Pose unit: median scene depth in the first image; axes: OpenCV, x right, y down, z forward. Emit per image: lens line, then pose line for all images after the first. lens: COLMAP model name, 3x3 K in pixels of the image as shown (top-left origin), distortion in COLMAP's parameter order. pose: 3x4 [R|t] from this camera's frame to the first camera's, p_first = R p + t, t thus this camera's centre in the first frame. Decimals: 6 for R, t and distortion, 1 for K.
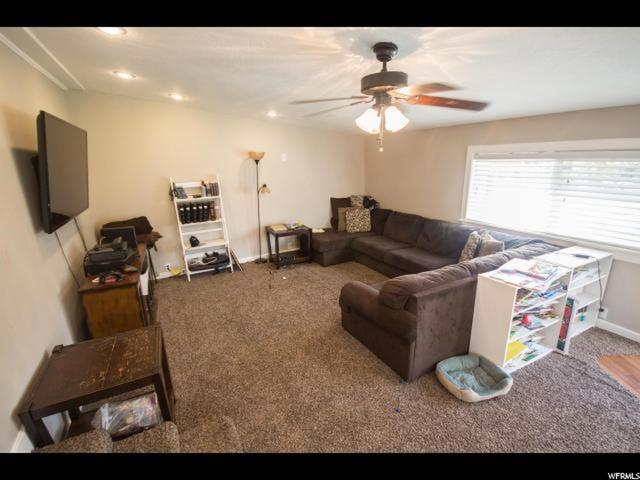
lens RADIAL K [[294.0, 0, 321.5], [0, 294.0, 239.2], [0, 0, 1]] dist [0.005463, -0.006138]
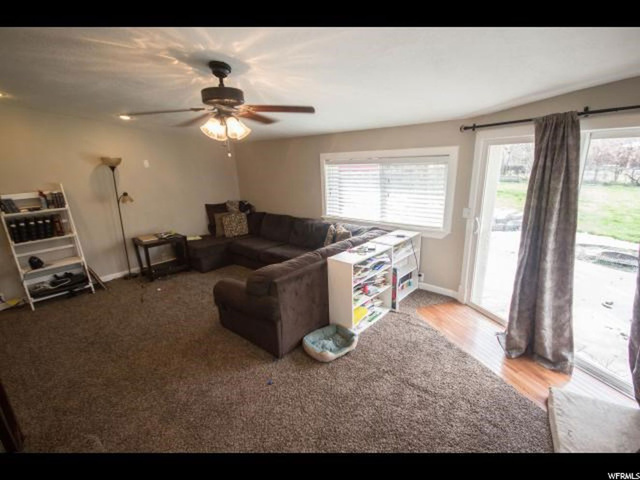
lens RADIAL K [[294.0, 0, 321.5], [0, 294.0, 242.9], [0, 0, 1]] dist [0.005463, -0.006138]
pose [[0.935414, -0.093505, 0.340965, 0.081772], [0.097886, 0.995188, 0.004373, 0.041891], [-0.339733, 0.029285, 0.940066, -0.116990]]
